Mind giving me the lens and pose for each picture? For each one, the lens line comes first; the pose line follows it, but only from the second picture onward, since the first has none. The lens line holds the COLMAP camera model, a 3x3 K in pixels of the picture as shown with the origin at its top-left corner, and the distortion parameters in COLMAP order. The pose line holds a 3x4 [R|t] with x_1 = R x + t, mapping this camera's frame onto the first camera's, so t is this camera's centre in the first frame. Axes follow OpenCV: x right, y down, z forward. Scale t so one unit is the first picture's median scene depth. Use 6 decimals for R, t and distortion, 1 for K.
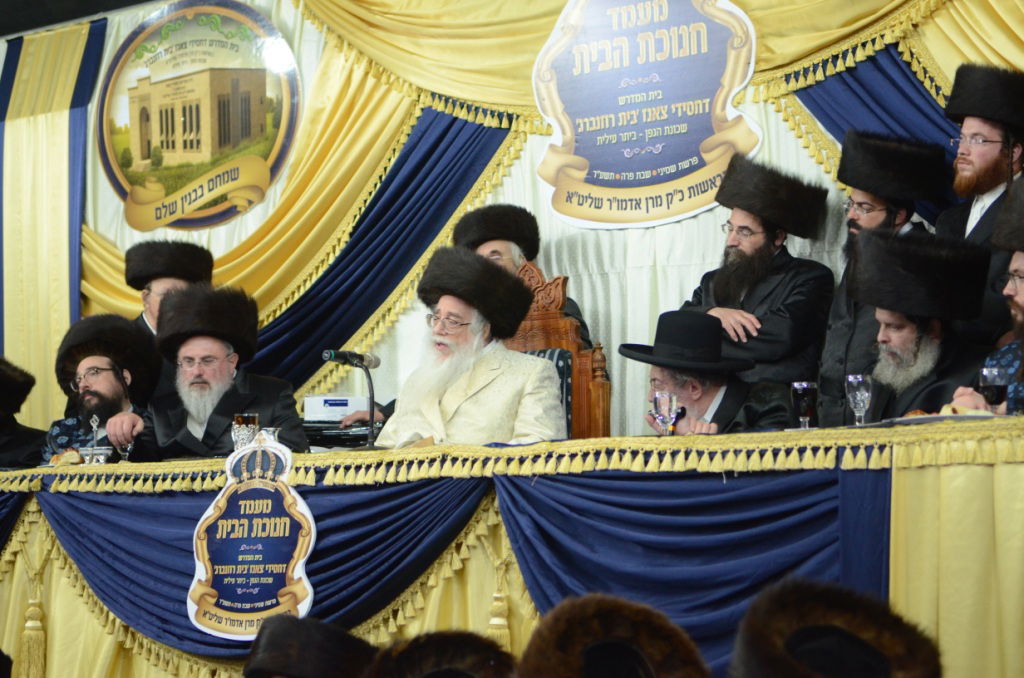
lens RADIAL K [[2366.1, 0, 522.6], [0, 2366.1, 332.7], [0, 0, 1]] dist [0.329453, 0.000000]
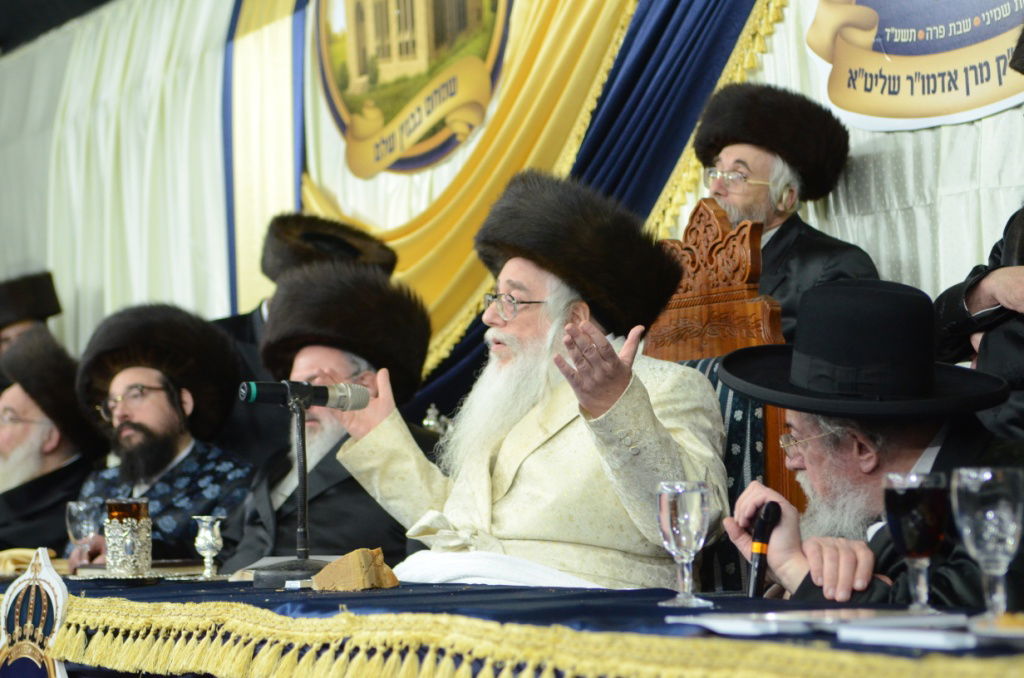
lens RADIAL K [[2356.4, 0, 507.1], [0, 2356.4, 341.5], [0, 0, 1]] dist [0.328442, 0.000000]
pose [[0.937547, -0.034464, -0.346148, 0.142378], [0.045162, 0.998717, 0.022886, -0.010317], [0.344915, -0.037090, 0.937901, 0.427674]]
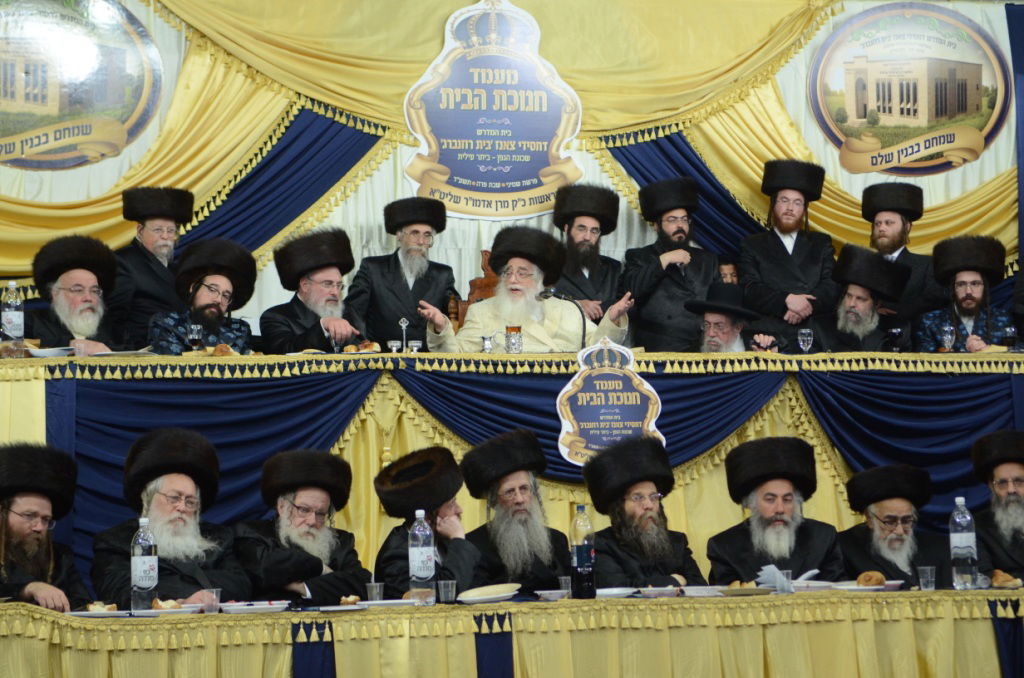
lens RADIAL K [[2366.1, 0, 516.3], [0, 2366.1, 338.1], [0, 0, 1]] dist [0.329453, 0.000000]
pose [[0.574349, 0.068206, 0.815764, -1.130710], [-0.058316, 0.997400, -0.042334, 0.089729], [-0.816531, -0.023258, 0.576833, 0.132291]]
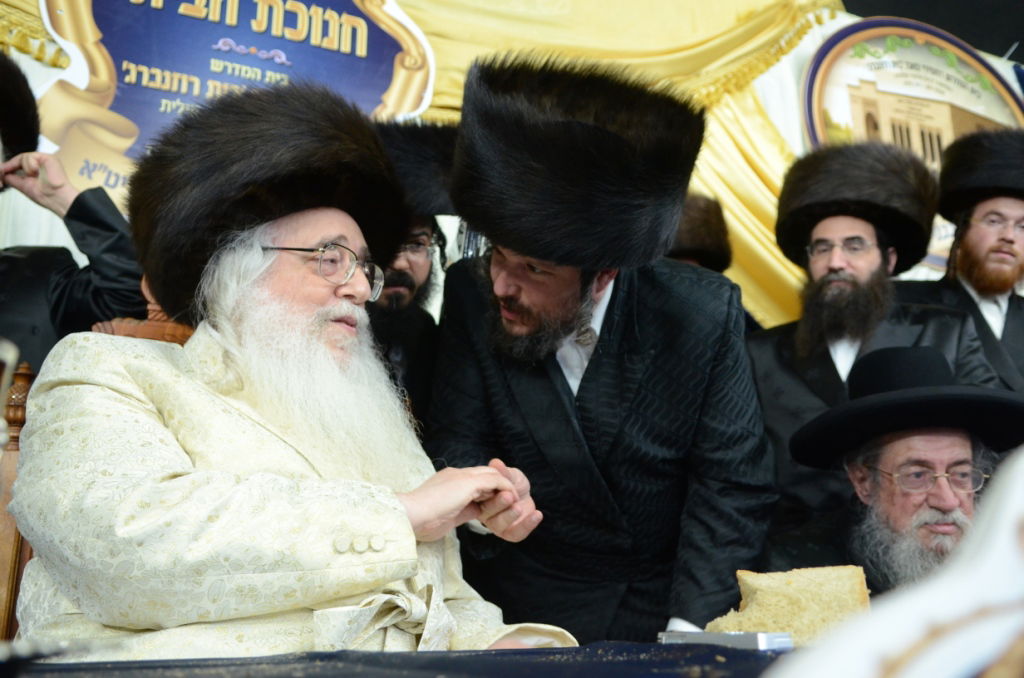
lens RADIAL K [[934.1, 0, 499.2], [0, 934.1, 342.8], [0, 0, 1]] dist [0.001205, 0.000000]
pose [[0.438853, 0.251362, 0.862685, -0.133247], [-0.069875, 0.966715, -0.246128, 0.039073], [-0.895838, 0.047734, 0.441810, 0.811787]]
